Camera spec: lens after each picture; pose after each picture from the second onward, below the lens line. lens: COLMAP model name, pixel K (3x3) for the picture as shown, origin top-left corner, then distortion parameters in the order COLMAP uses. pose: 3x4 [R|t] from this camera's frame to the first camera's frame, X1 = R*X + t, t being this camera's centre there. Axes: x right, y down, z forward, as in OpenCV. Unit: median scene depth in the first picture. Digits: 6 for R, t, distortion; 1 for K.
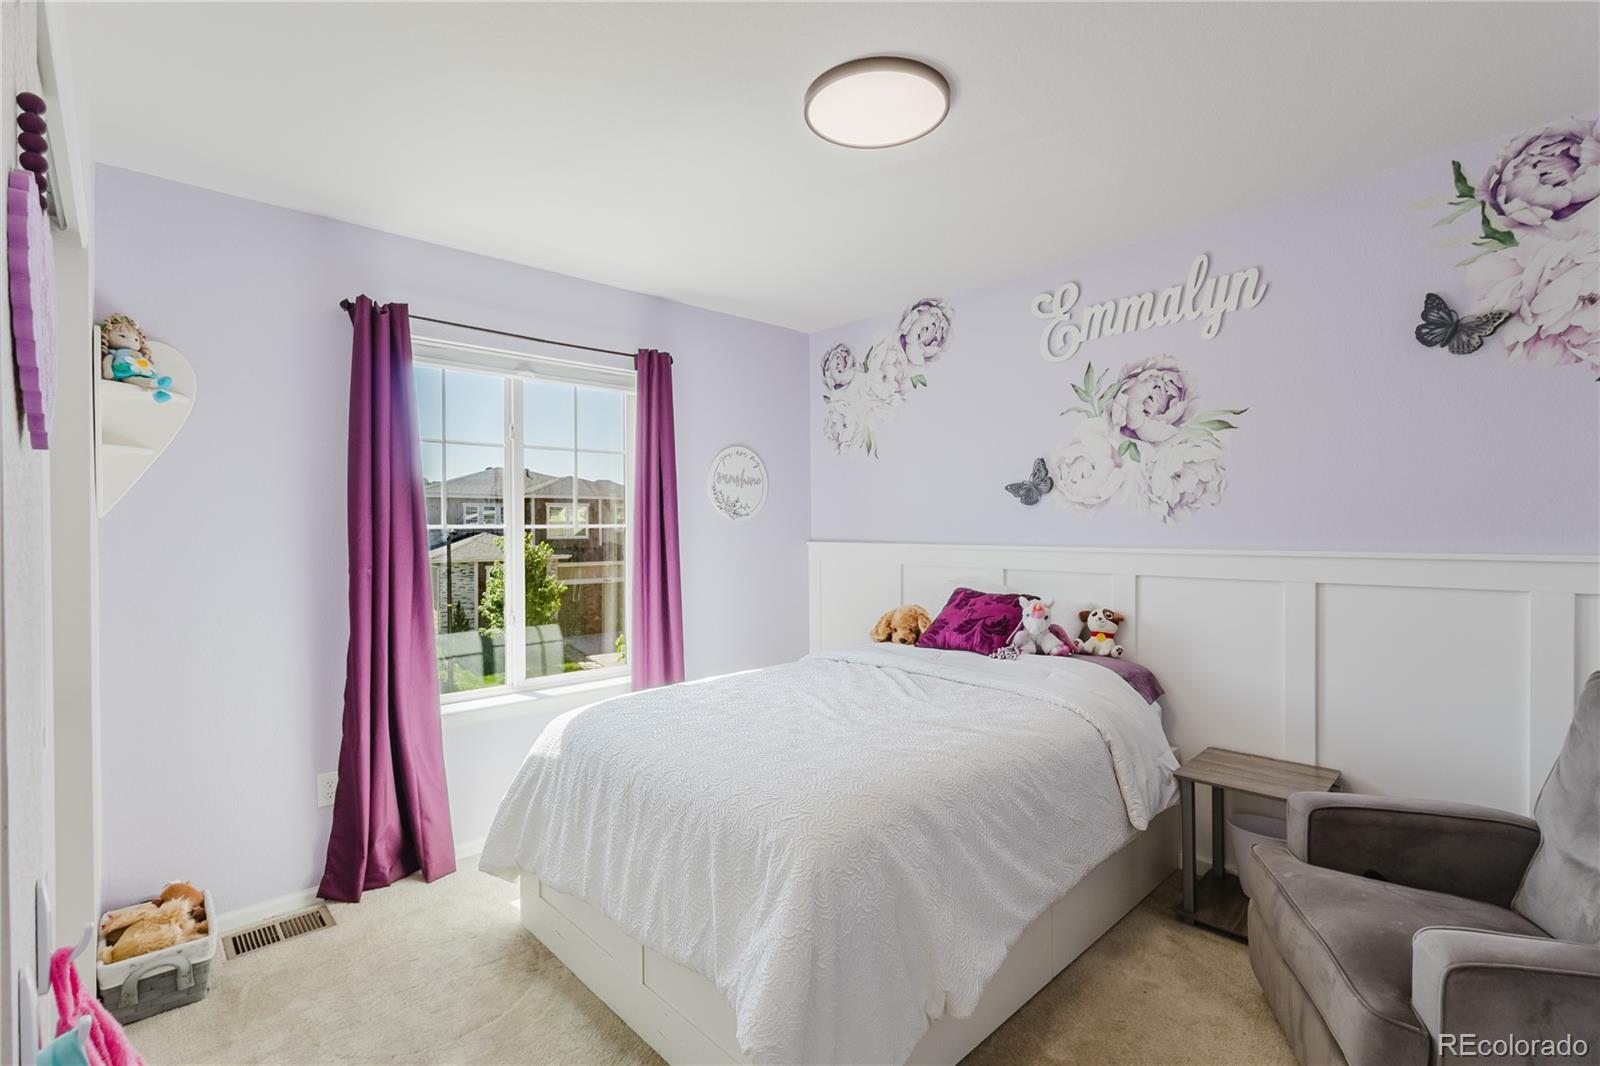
lens RADIAL K [[730.4, 0, 802.0], [0, 730.4, 533.0], [0, 0, 1]] dist [0.002431, 0.000482]
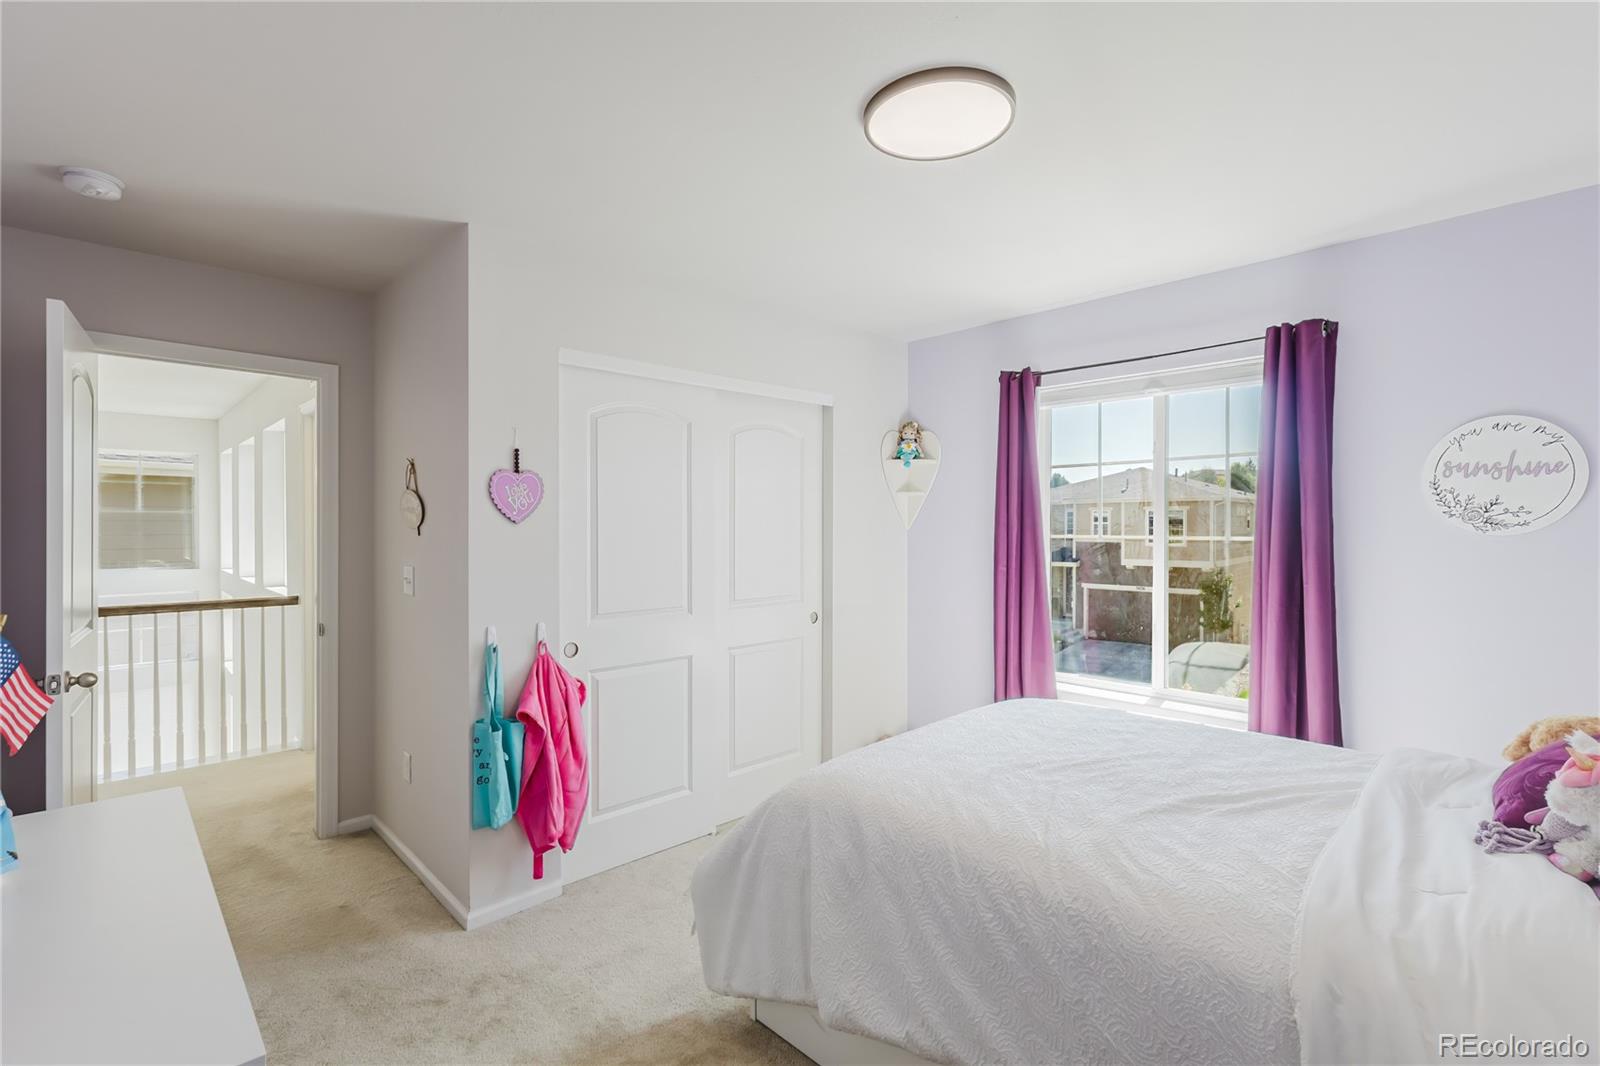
lens RADIAL K [[697.3, 0, 804.5], [0, 697.3, 554.4], [0, 0, 1]] dist [-0.000314, -0.000017]
pose [[0.042149, 0.034989, -0.998498, 0.495843], [-0.018716, 0.999239, 0.034225, -0.009207], [0.998936, 0.017245, 0.042771, 0.392602]]
